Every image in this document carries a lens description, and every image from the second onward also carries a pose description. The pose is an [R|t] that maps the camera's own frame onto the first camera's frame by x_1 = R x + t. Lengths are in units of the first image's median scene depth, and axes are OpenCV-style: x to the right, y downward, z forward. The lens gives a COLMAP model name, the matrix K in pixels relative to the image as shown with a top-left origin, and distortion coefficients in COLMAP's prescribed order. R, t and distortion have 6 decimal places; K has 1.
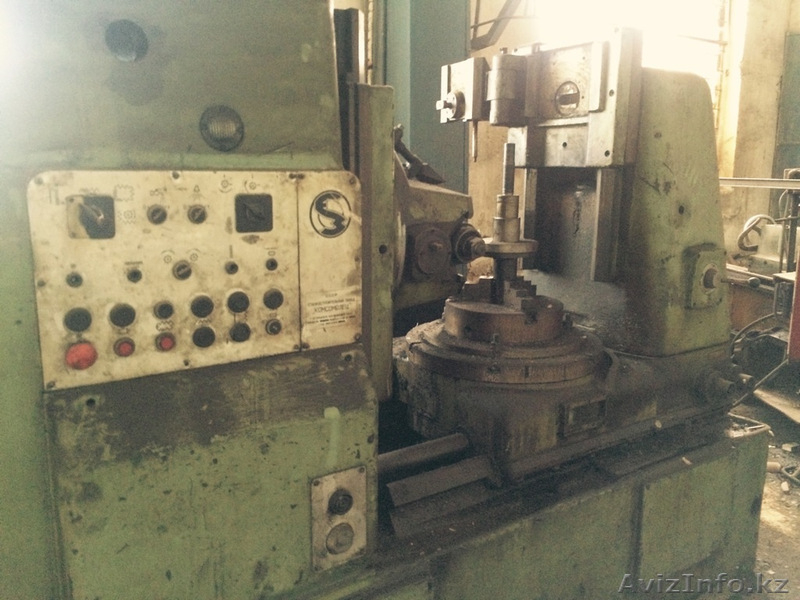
lens RADIAL K [[666.5, 0, 400.0], [0, 666.5, 300.0], [0, 0, 1]] dist [0.049068, -0.079649]
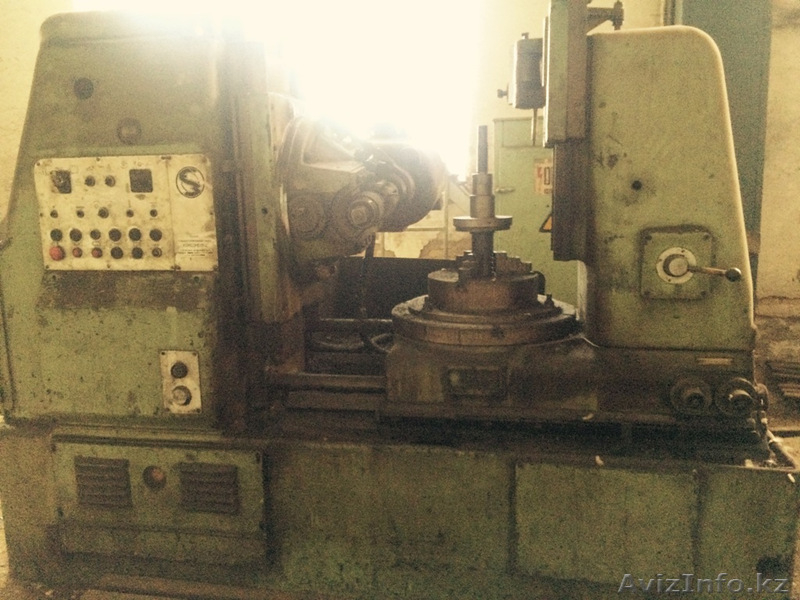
lens RADIAL K [[666.5, 0, 400.0], [0, 666.5, 300.0], [0, 0, 1]] dist [0.049068, -0.079649]
pose [[0.720188, 0.103815, -0.685968, 1.387564], [-0.109133, 0.993384, 0.035763, 0.033394], [0.685142, 0.049106, 0.726752, 0.238683]]
